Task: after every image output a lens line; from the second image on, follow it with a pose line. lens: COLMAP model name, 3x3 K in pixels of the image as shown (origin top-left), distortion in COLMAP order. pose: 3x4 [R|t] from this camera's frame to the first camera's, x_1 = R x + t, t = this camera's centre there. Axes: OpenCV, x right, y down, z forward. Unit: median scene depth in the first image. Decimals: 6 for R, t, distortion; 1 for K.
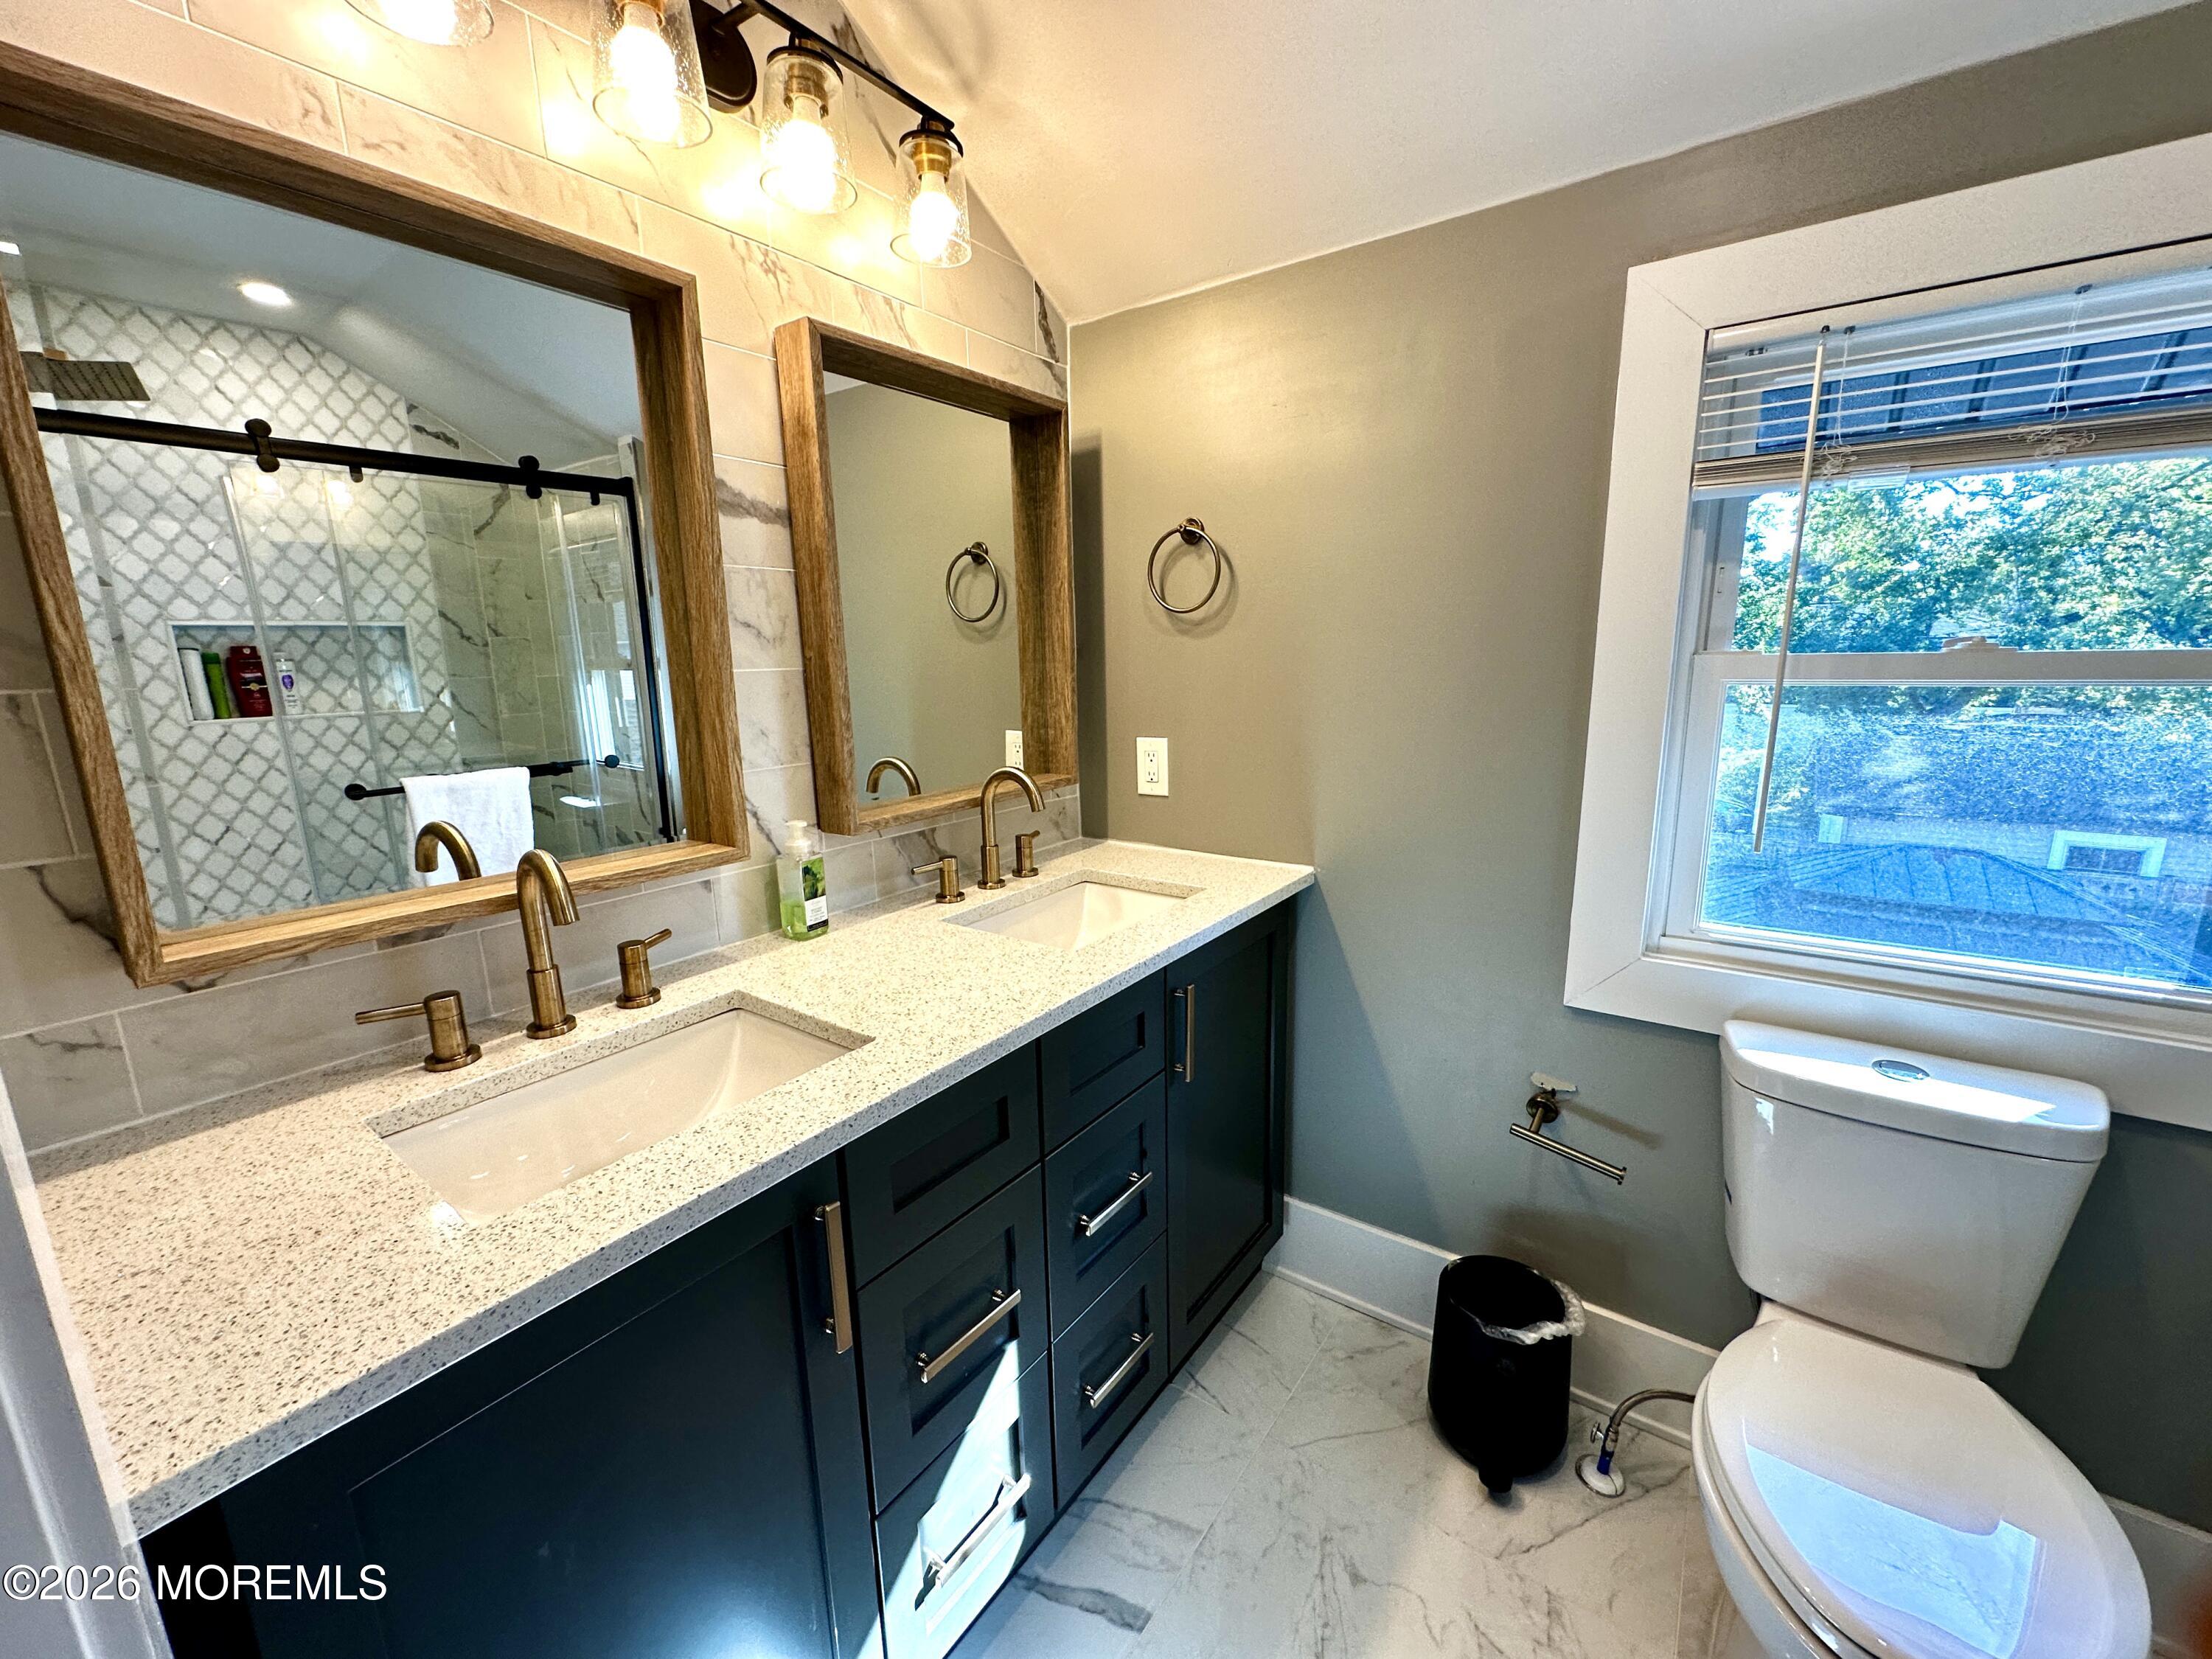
lens RADIAL K [[881.4, 0, 1105.4], [0, 881.4, 831.3], [0, 0, 1]] dist [-0.003174, 0.000647]
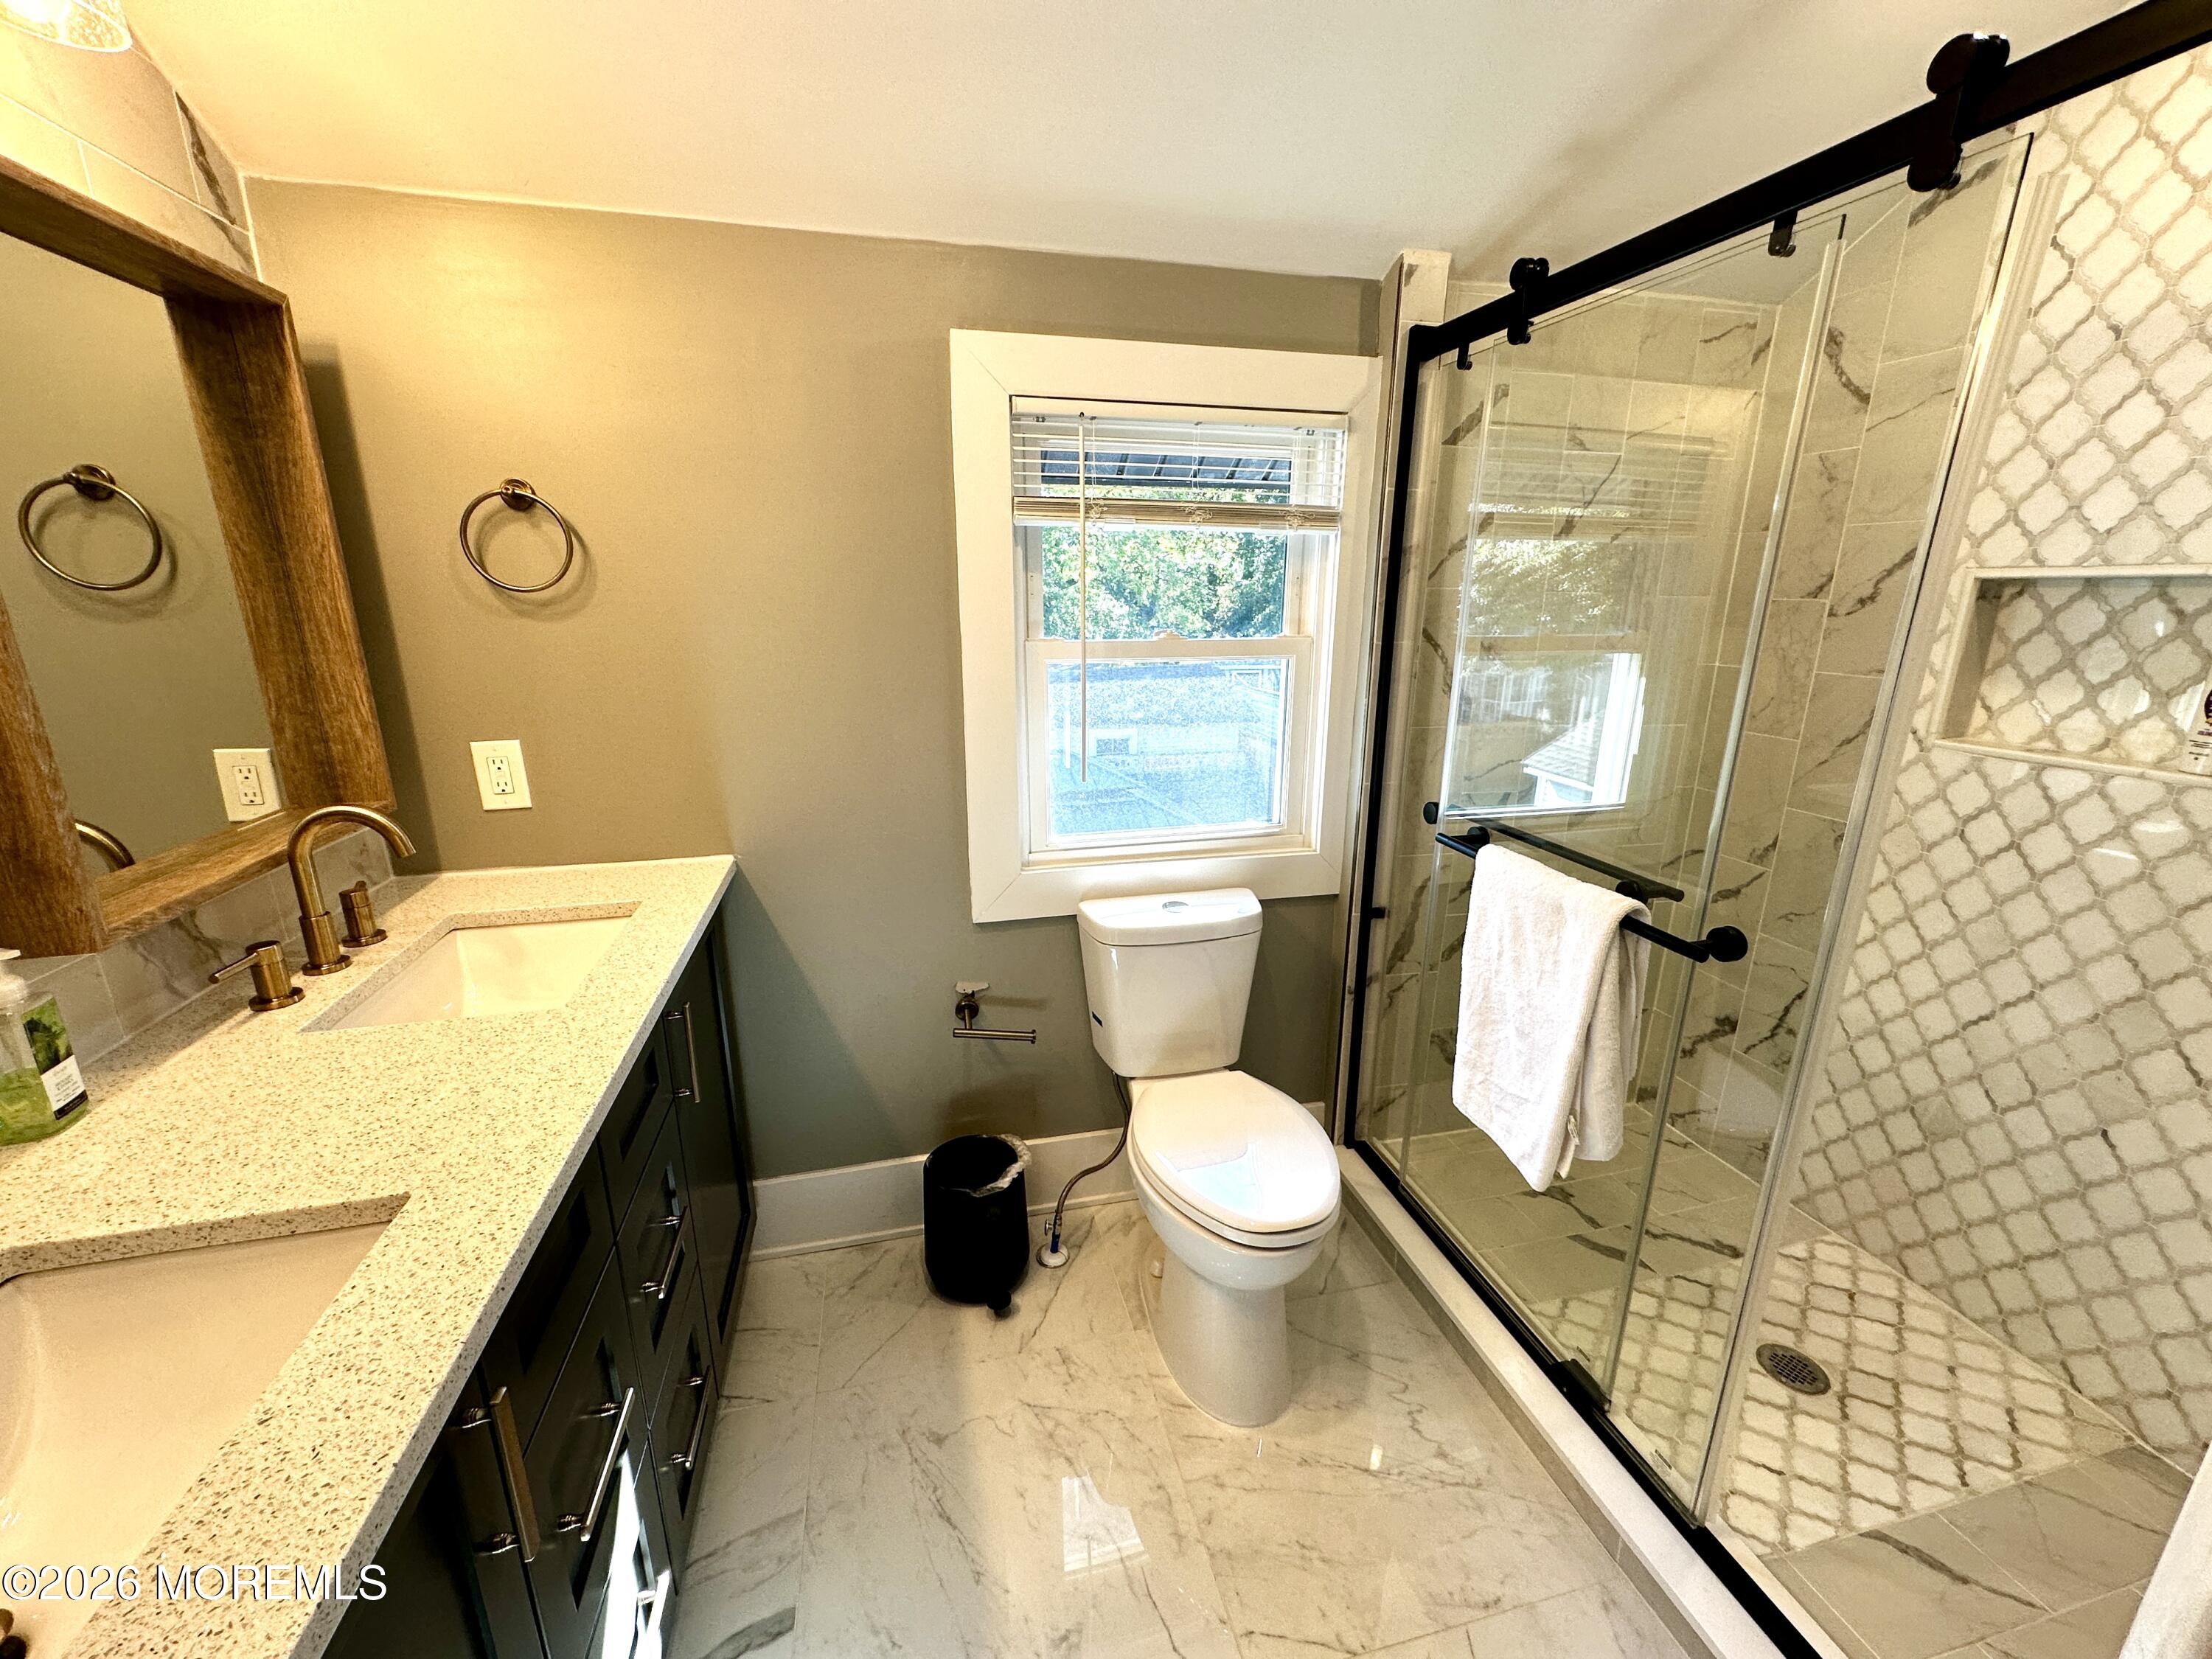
lens RADIAL K [[881.4, 0, 1107.0], [0, 881.4, 831.8], [0, 0, 1]] dist [-0.003174, 0.000647]
pose [[0.647641, -0.180228, 0.740323, -0.246756], [0.136998, 0.983332, 0.119541, -0.051550], [-0.749528, 0.024003, 0.661537, 0.028562]]
